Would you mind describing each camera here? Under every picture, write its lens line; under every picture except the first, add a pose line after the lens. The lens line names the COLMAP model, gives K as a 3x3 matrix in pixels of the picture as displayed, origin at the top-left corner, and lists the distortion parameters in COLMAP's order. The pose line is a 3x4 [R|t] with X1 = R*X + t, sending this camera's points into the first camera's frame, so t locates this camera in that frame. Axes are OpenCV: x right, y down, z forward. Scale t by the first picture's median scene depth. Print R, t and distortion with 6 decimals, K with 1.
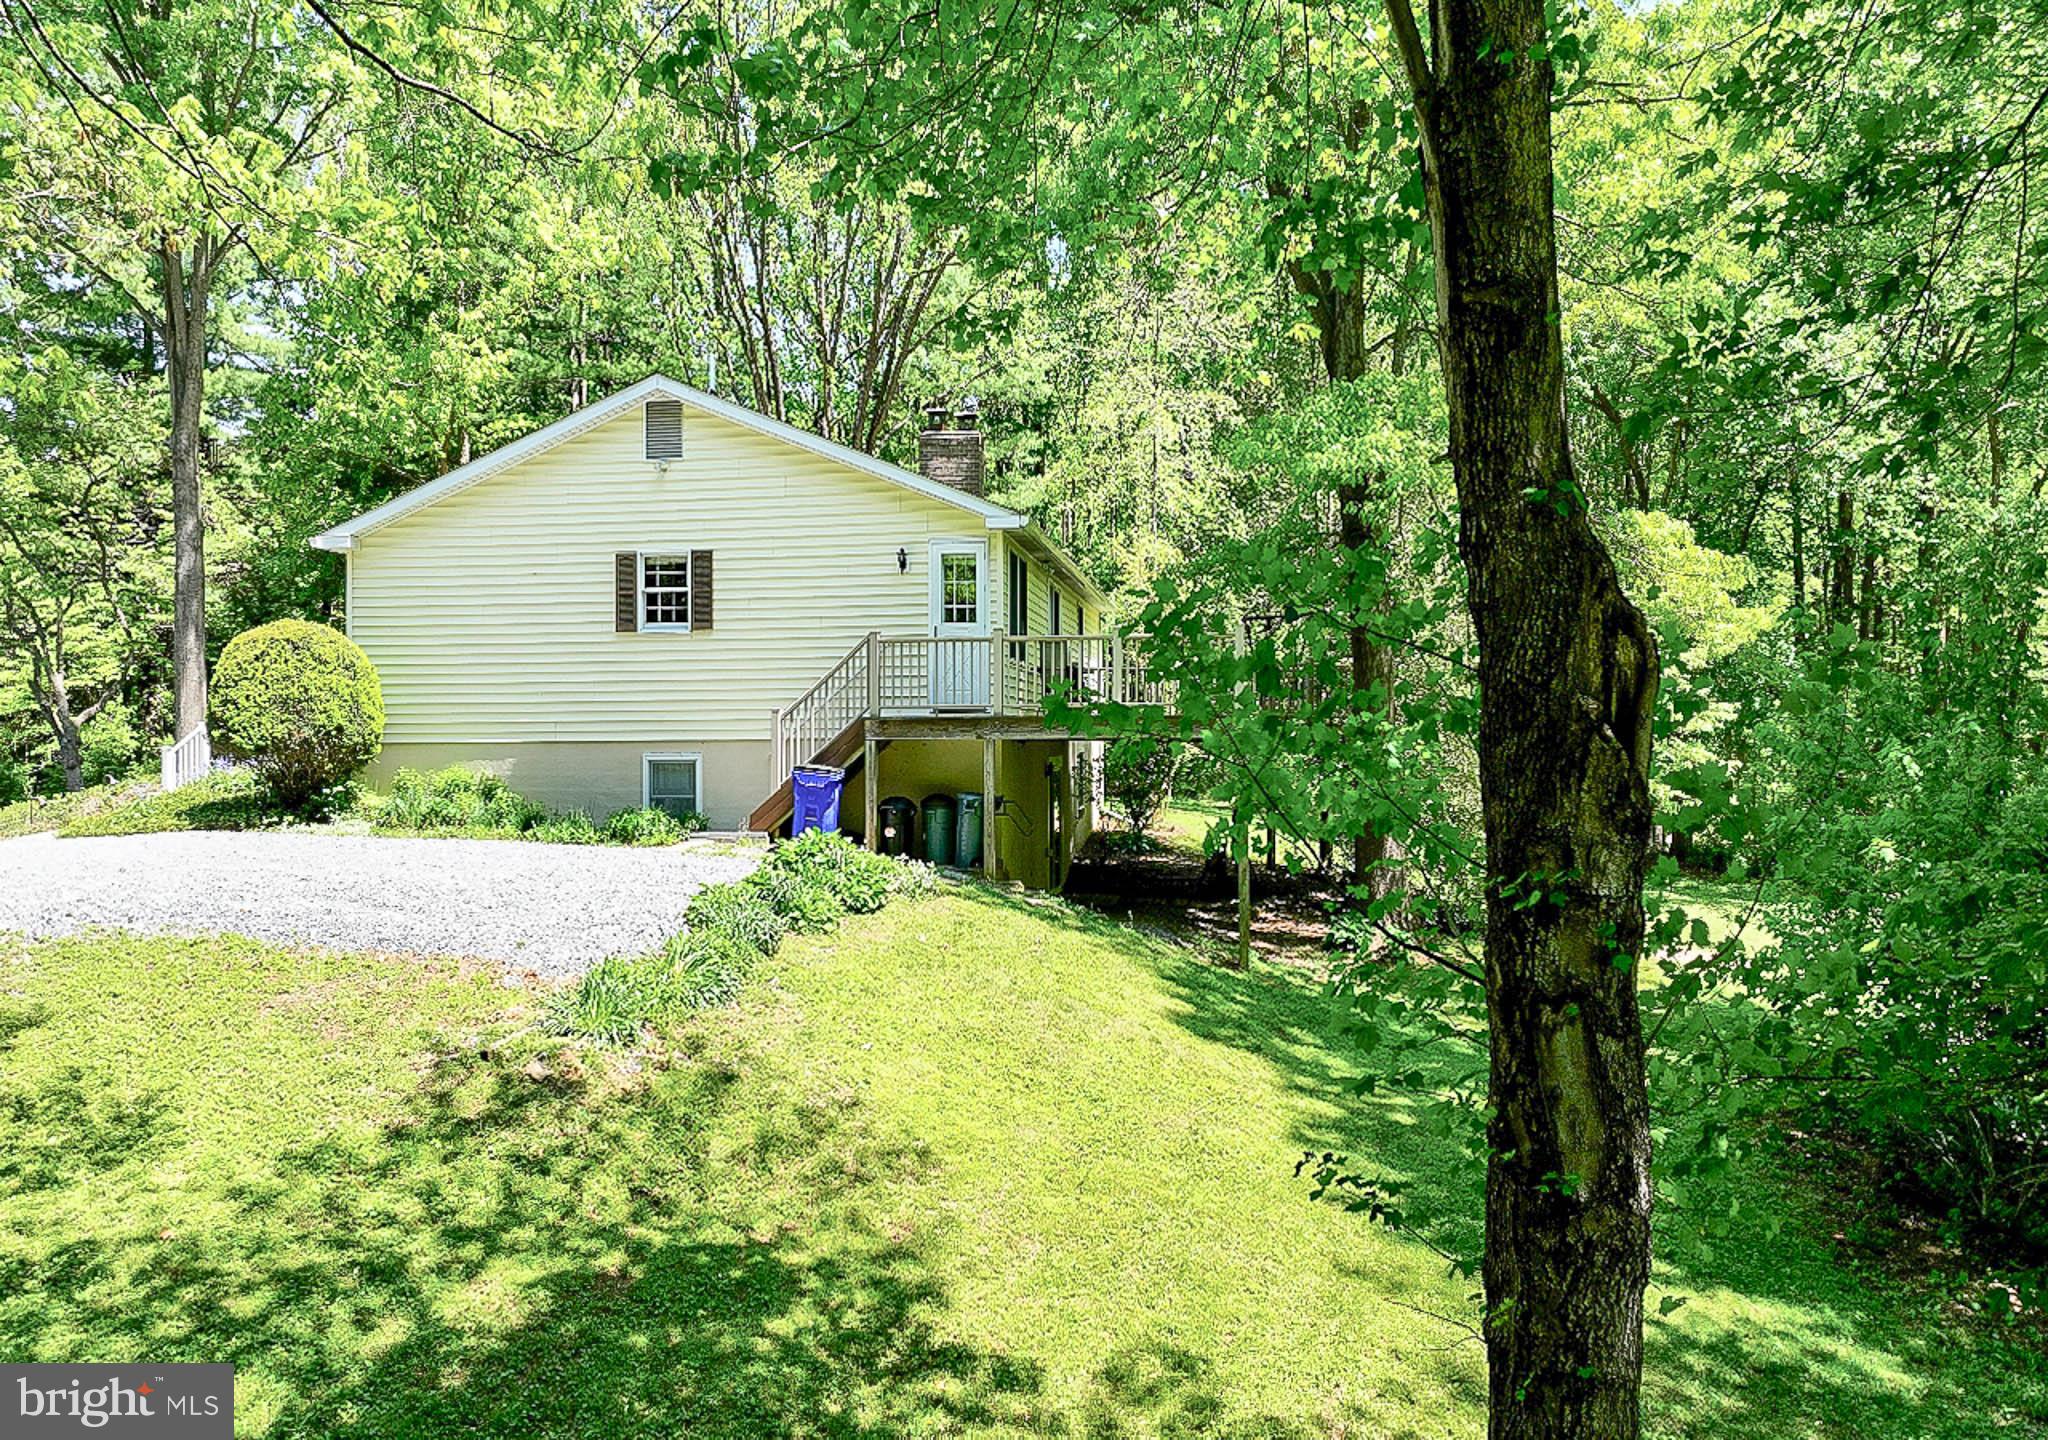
lens RADIAL K [[1435.5, 0, 1024.0], [0, 1435.5, 720.0], [0, 0, 1]] dist [-0.001772, -0.001698]
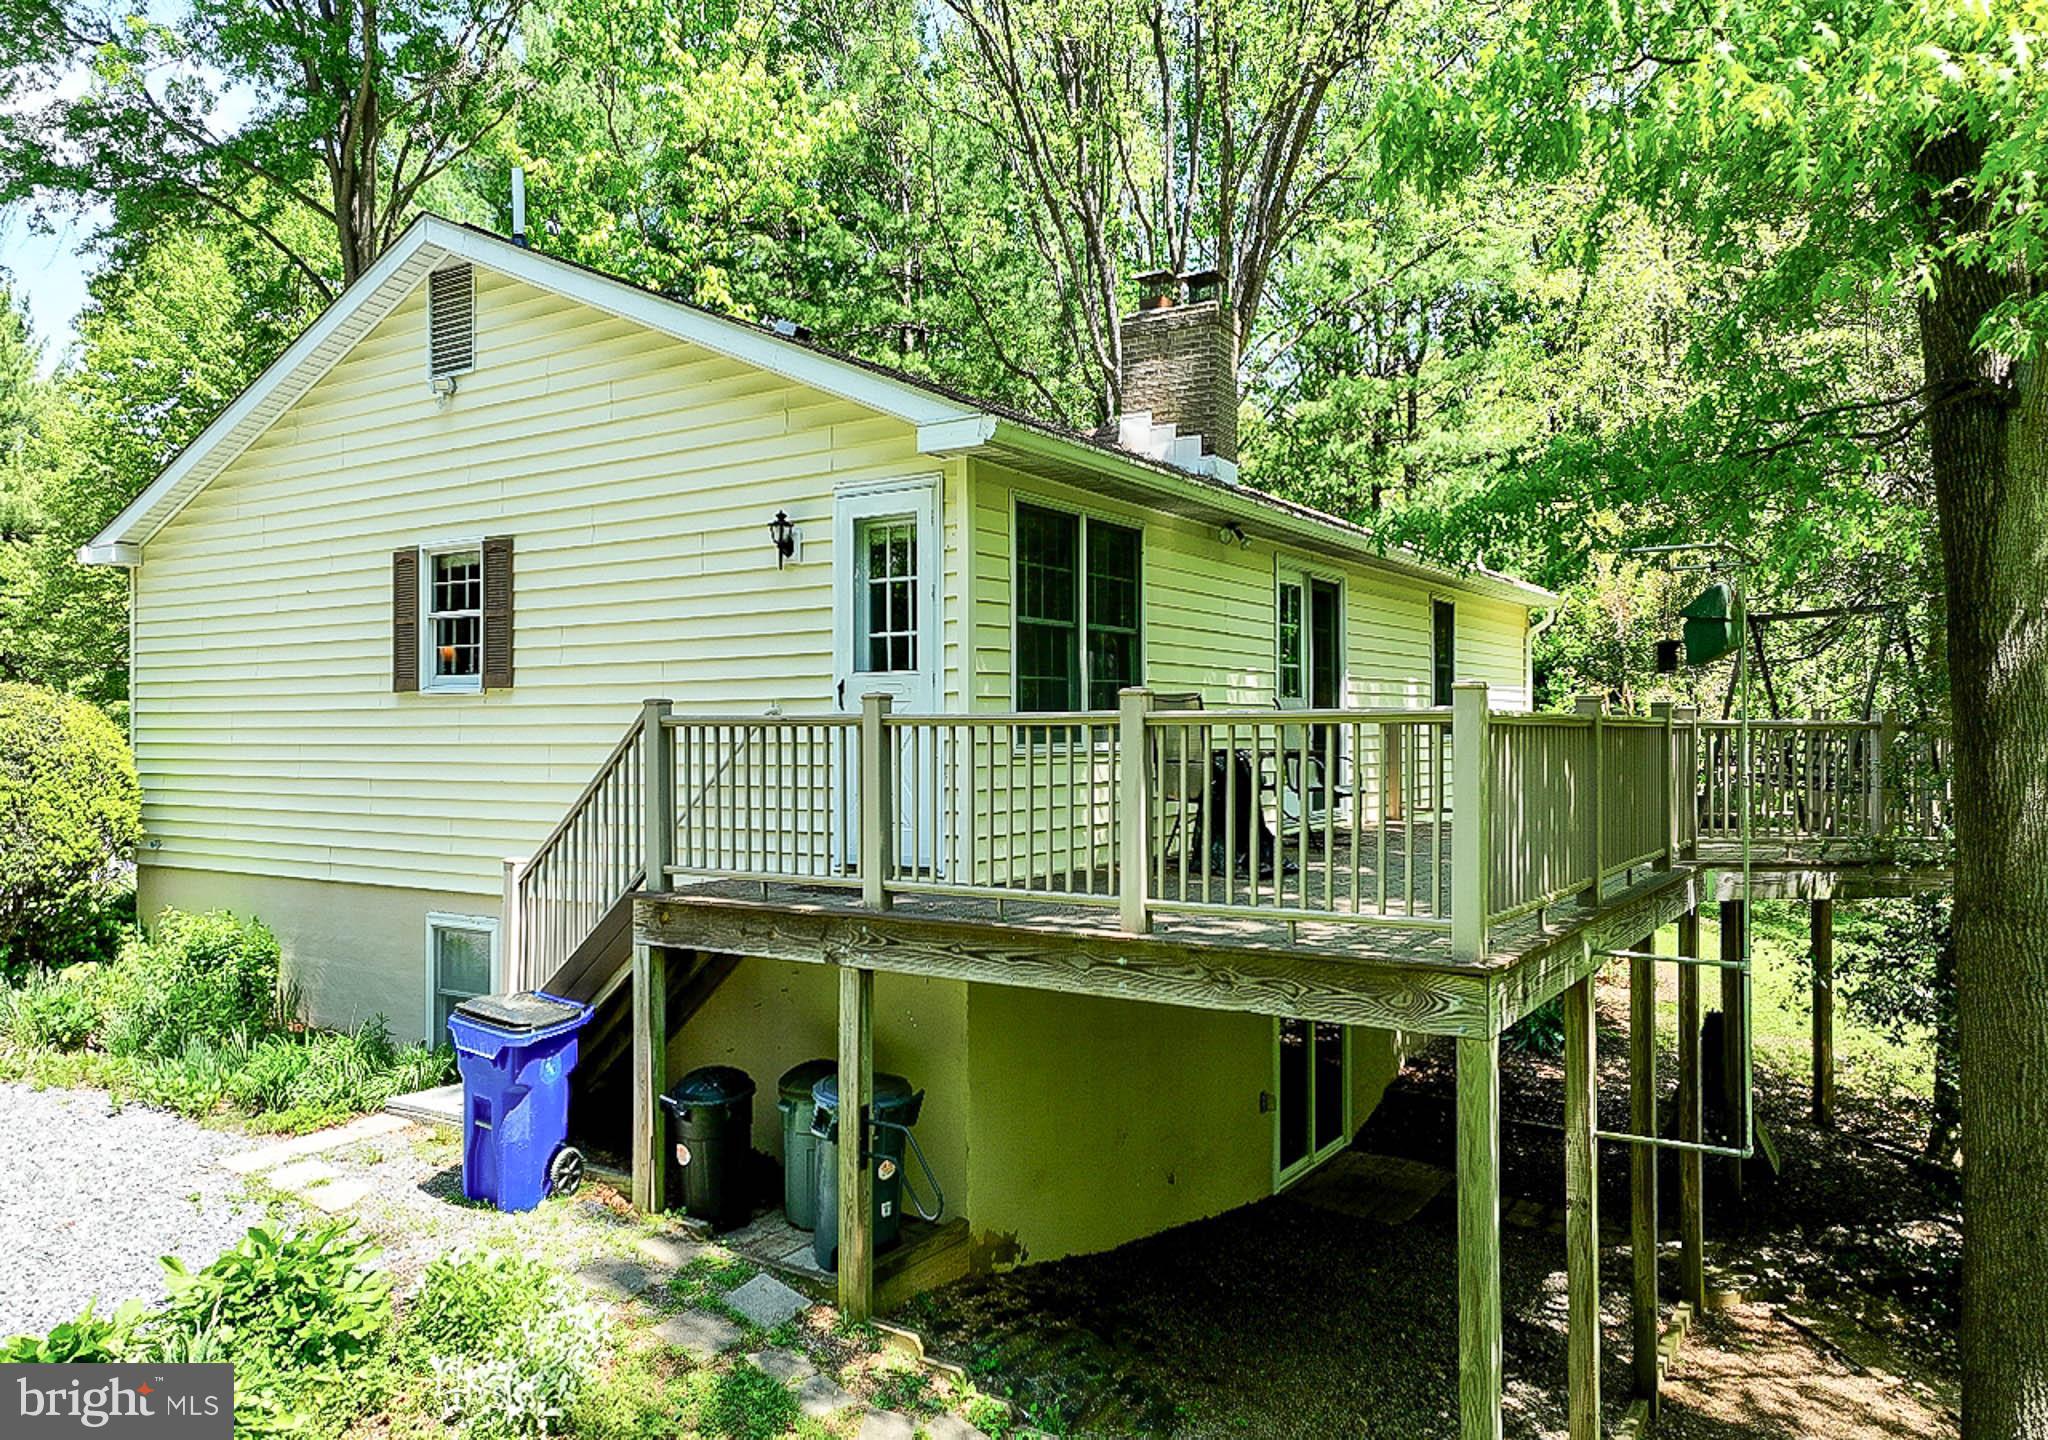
lens RADIAL K [[1435.5, 0, 1024.0], [0, 1435.5, 720.0], [0, 0, 1]] dist [-0.001772, -0.001698]
pose [[0.910191, 0.001177, -0.414186, 0.171705], [0.003141, 0.999948, 0.009742, -0.055518], [0.414176, -0.010168, 0.910140, 0.596903]]
